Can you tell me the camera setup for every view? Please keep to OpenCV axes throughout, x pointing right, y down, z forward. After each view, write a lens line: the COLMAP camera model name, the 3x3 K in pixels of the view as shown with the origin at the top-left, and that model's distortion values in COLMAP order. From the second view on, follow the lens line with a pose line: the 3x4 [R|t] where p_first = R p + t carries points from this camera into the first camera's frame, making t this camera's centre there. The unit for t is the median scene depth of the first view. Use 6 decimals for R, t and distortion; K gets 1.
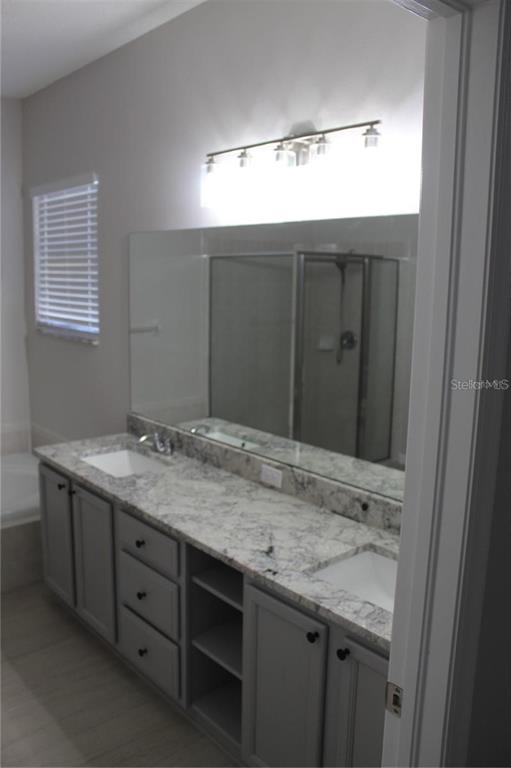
lens RADIAL K [[636.6, 0, 256.4], [0, 636.6, 383.5], [0, 0, 1]] dist [-0.135291, 0.005226]
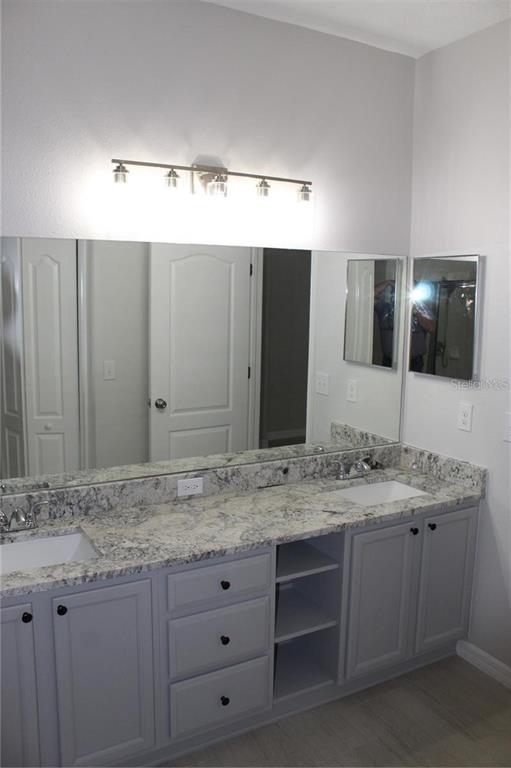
lens RADIAL K [[636.6, 0, 255.9], [0, 636.6, 381.8], [0, 0, 1]] dist [-0.135291, 0.005226]
pose [[0.206703, -0.152286, 0.966480, -1.048330], [0.153005, 0.980690, 0.121802, -0.149906], [-0.966366, 0.122700, 0.226013, 0.718655]]
